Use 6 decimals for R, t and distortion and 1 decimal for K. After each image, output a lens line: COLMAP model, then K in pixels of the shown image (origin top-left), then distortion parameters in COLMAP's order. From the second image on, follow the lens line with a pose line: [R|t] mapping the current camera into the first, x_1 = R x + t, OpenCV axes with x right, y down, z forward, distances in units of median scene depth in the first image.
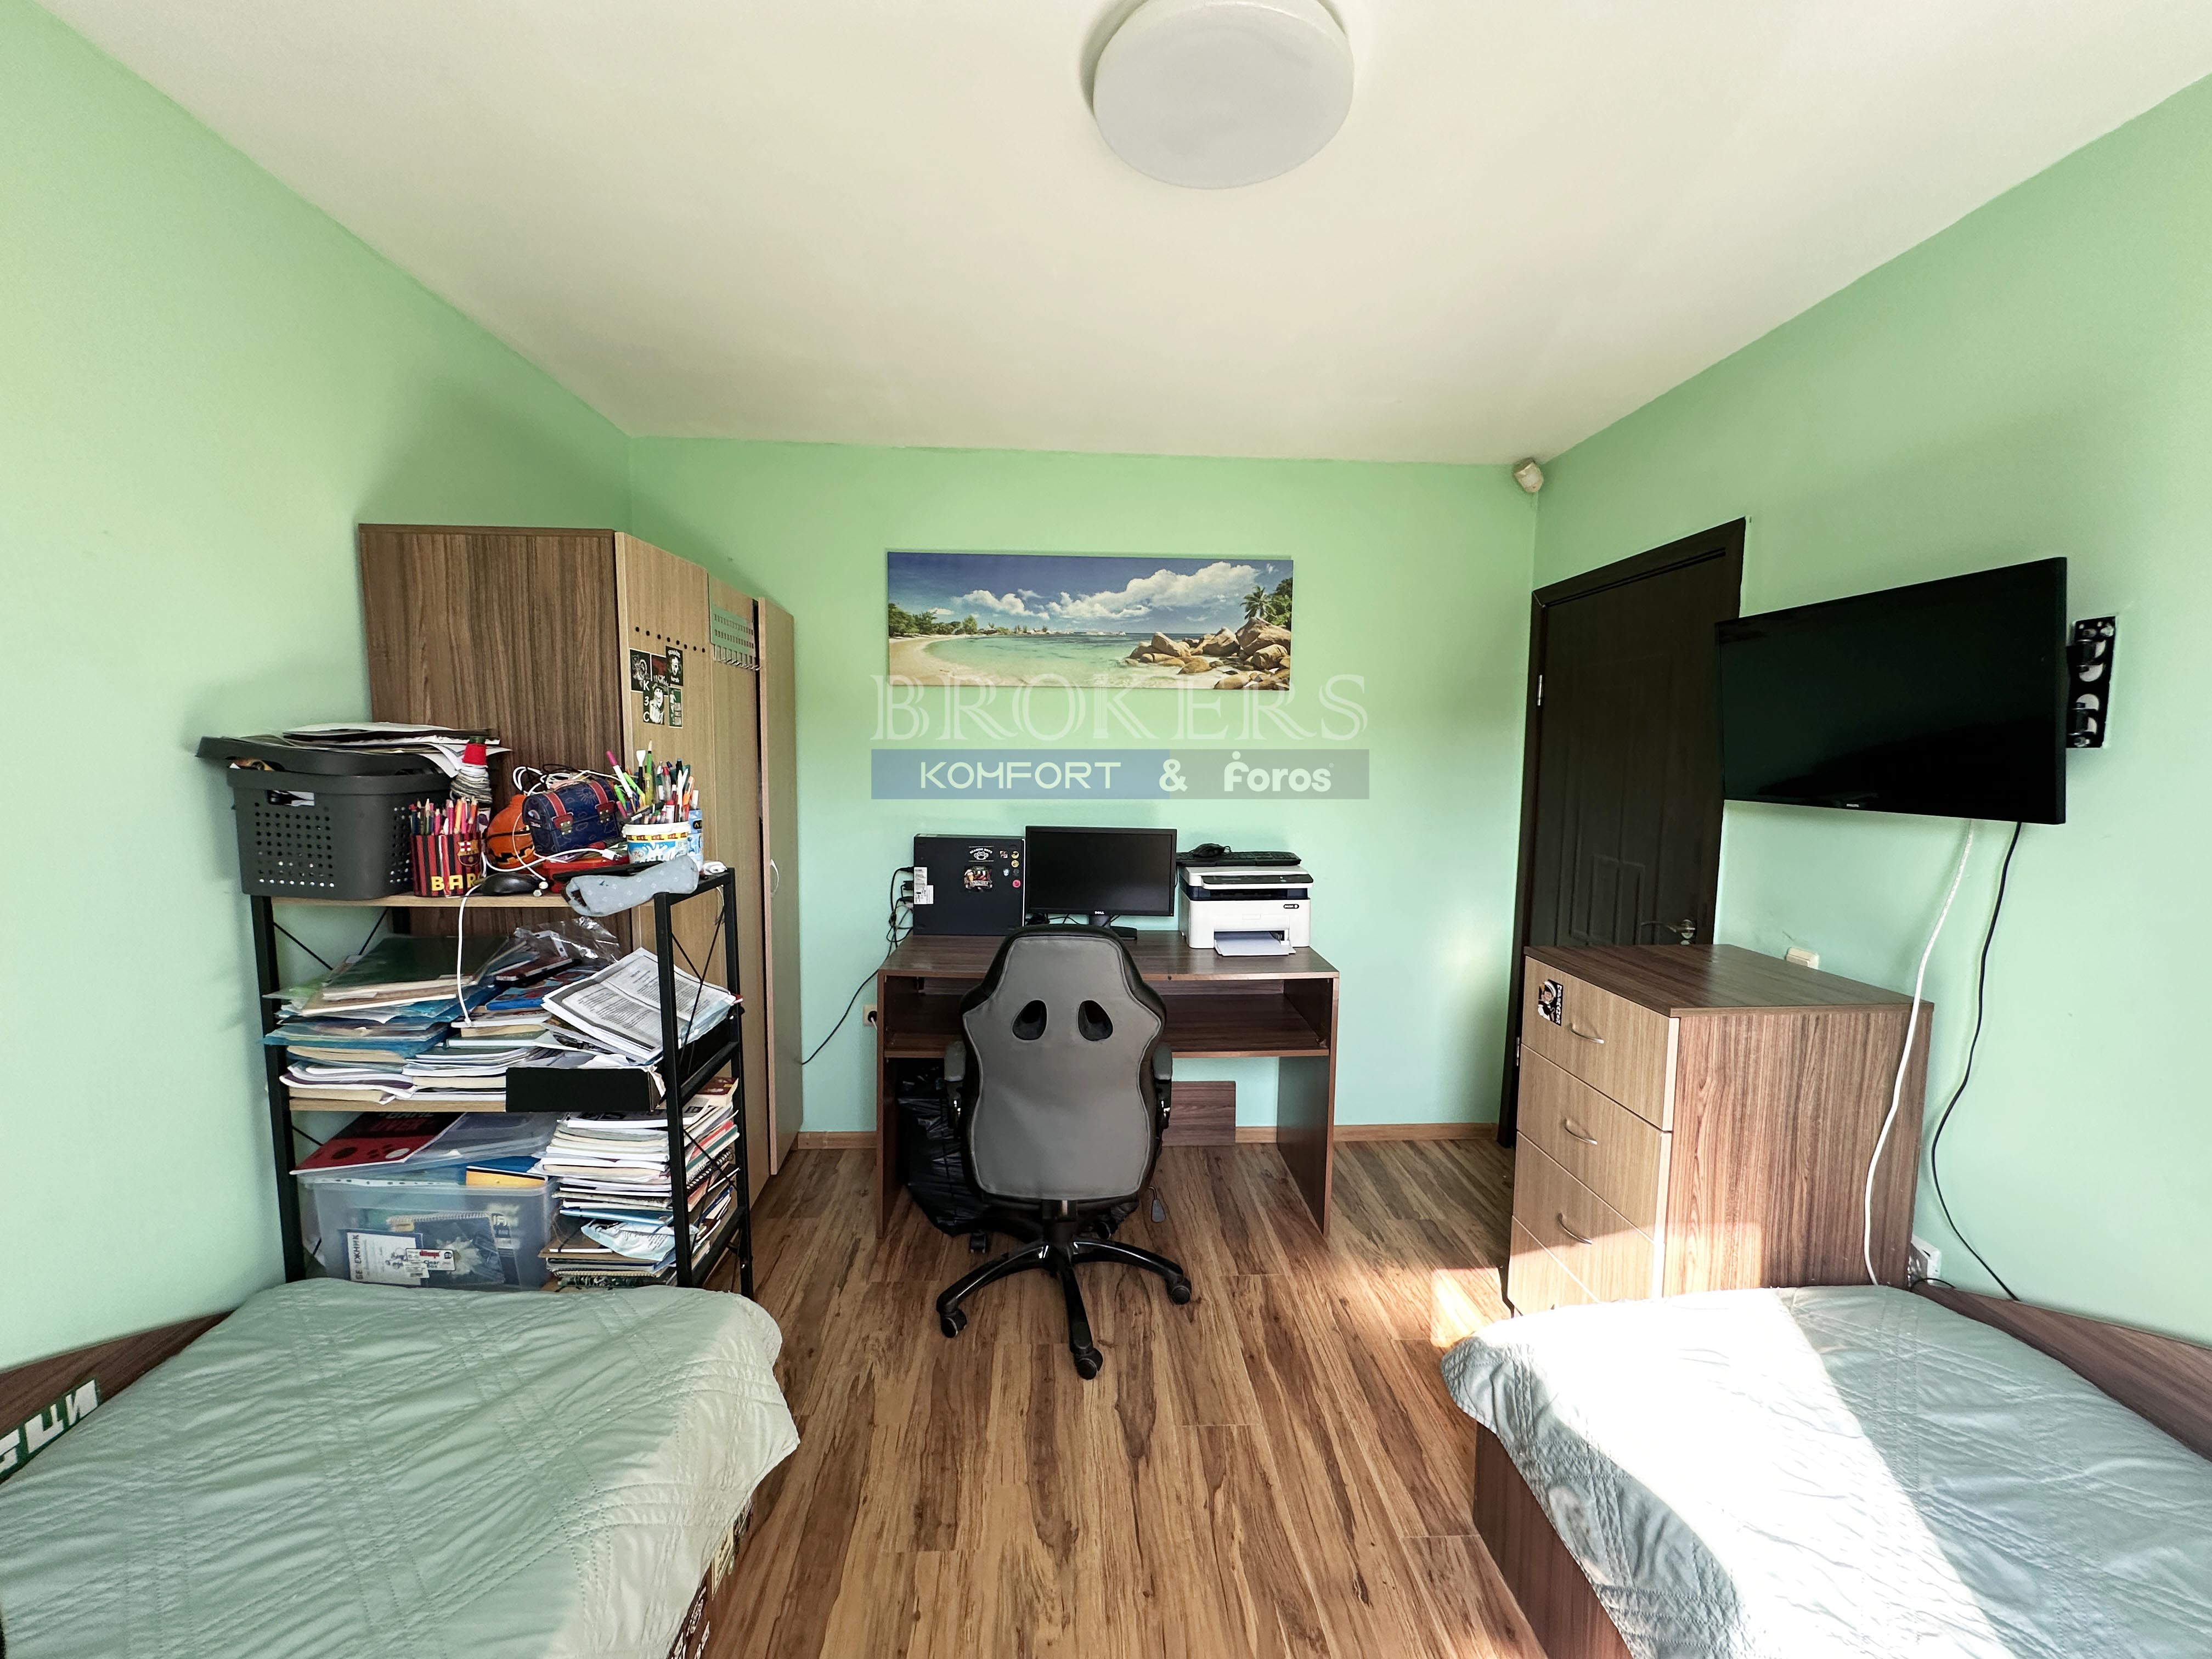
lens RADIAL K [[889.2, 0, 1100.0], [0, 889.2, 827.8], [0, 0, 1]] dist [0.002565, 0.000930]
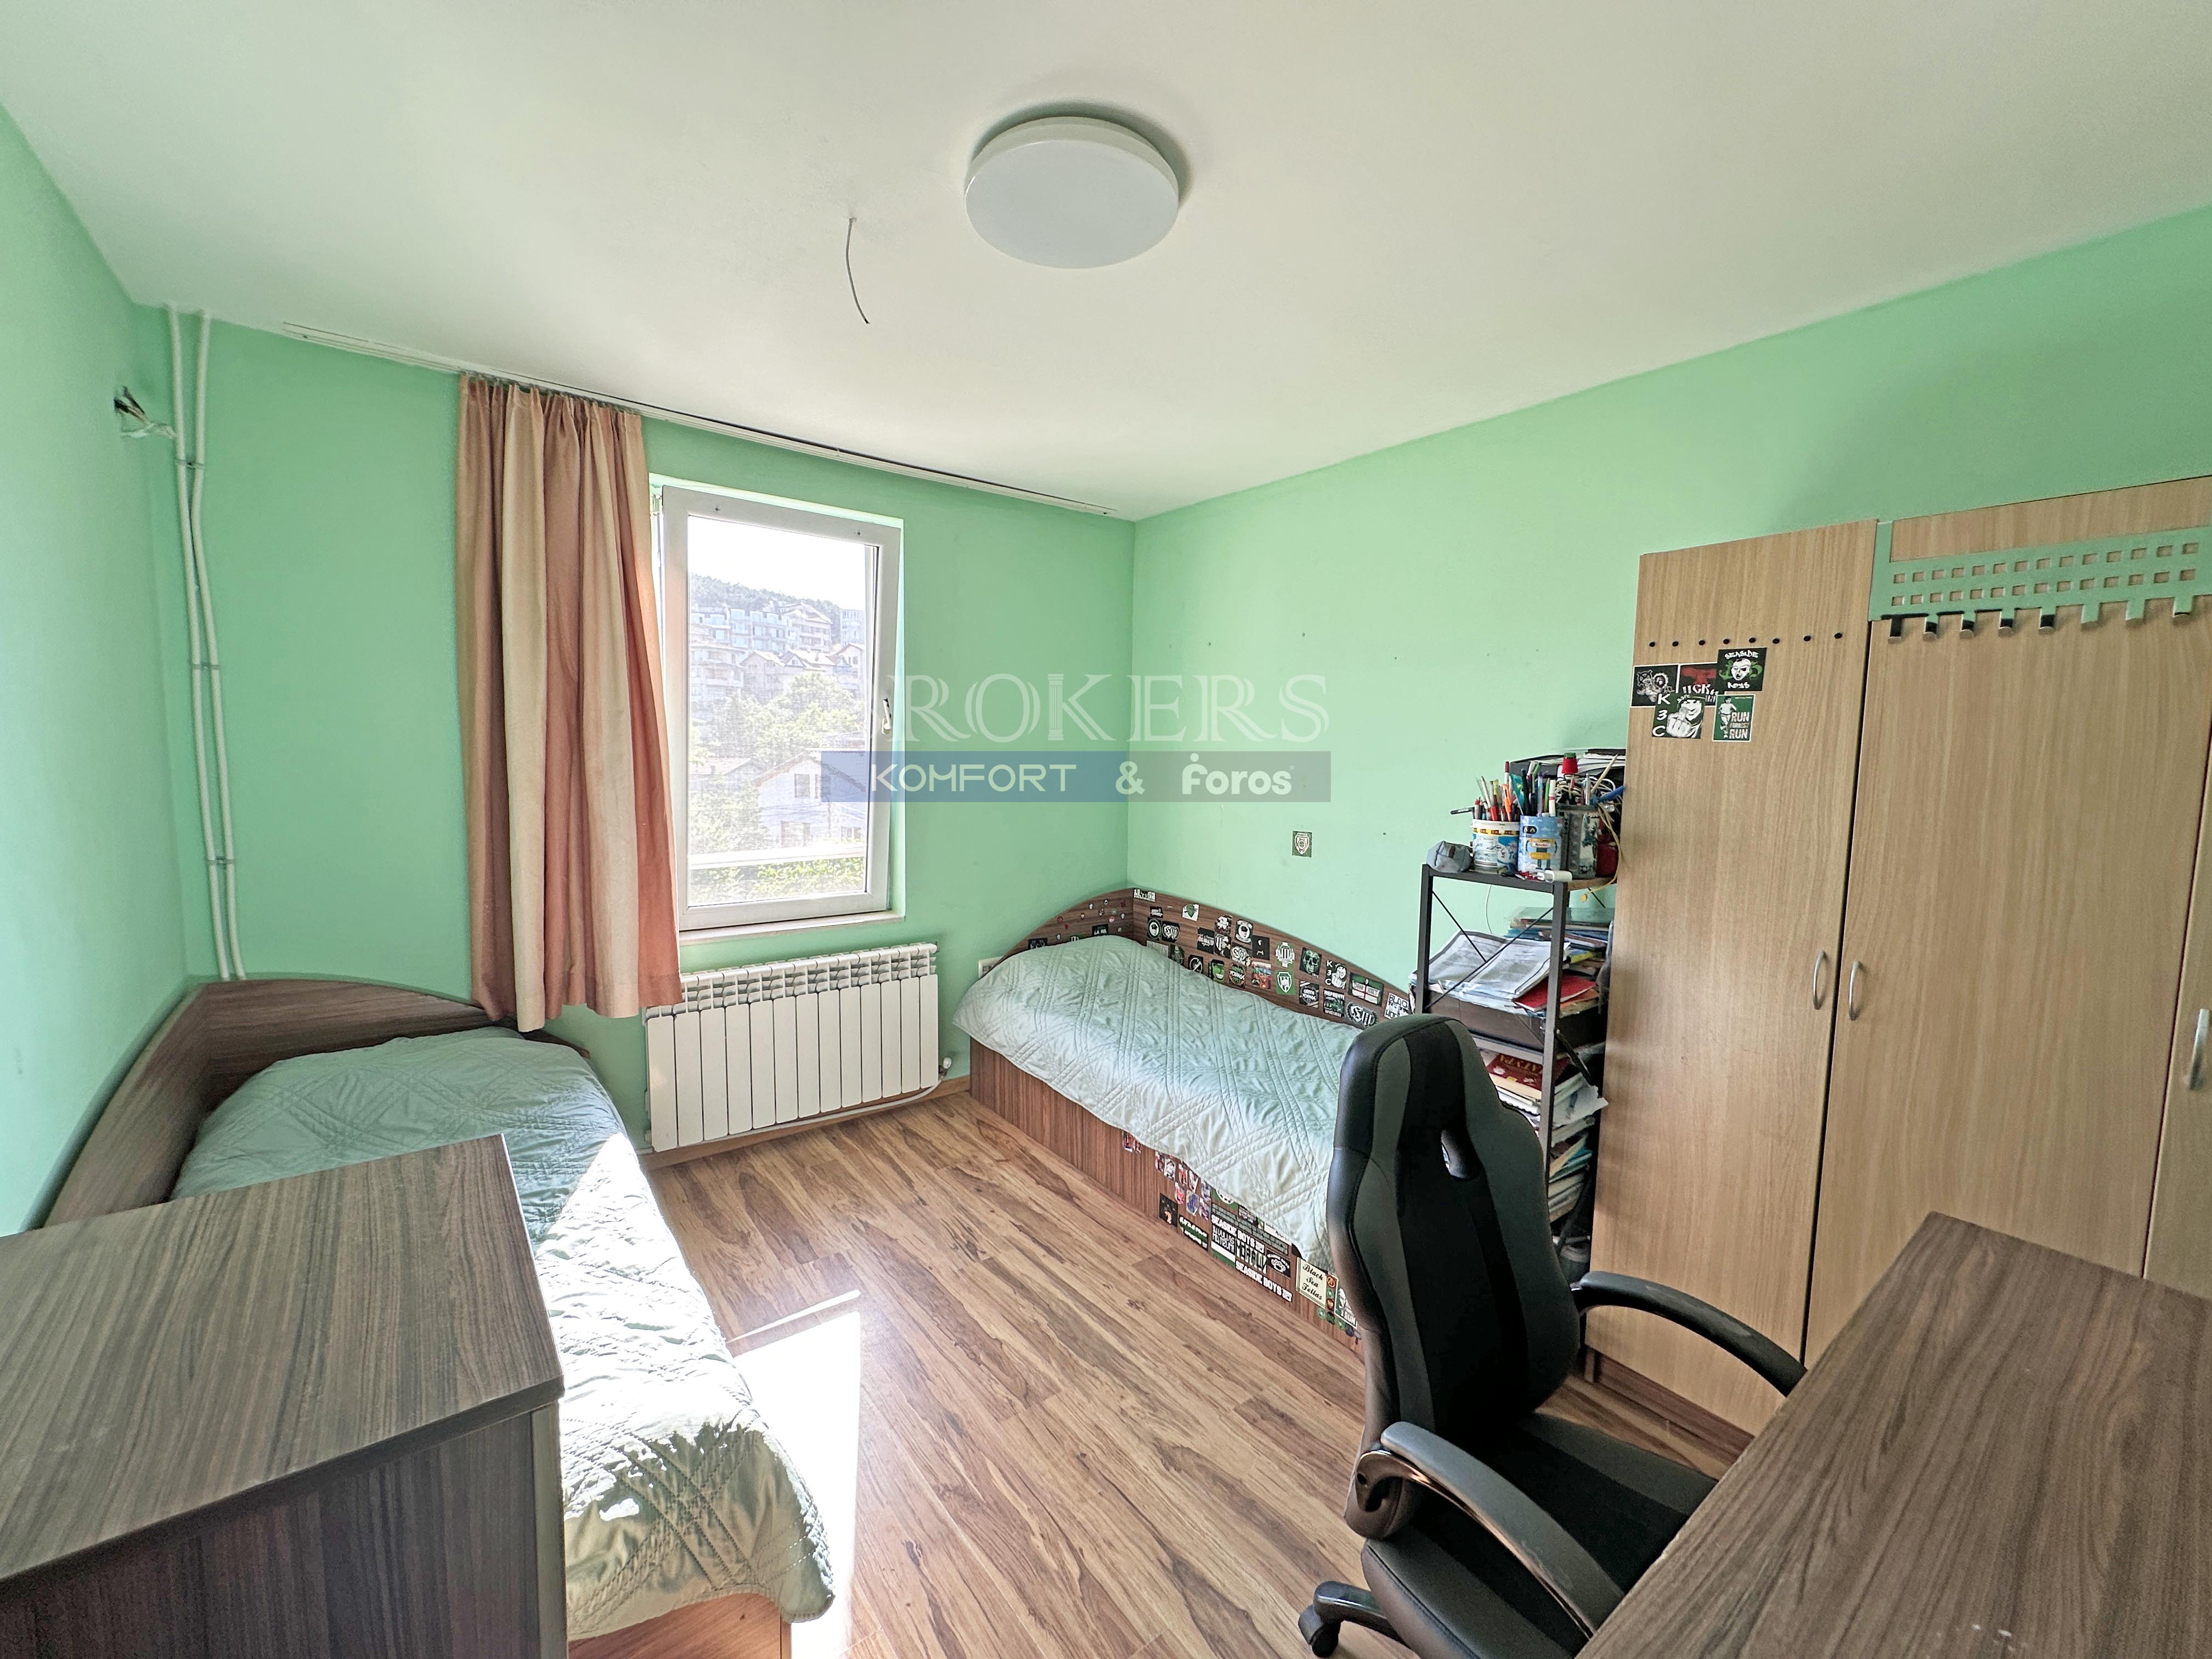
lens RADIAL K [[889.2, 0, 1104.8], [0, 889.2, 827.0], [0, 0, 1]] dist [0.002565, 0.000930]
pose [[-0.819223, 0.023365, -0.572999, 0.640493], [-0.087872, 0.982256, 0.165685, -0.151248], [0.566703, 0.186083, -0.802634, 1.683504]]
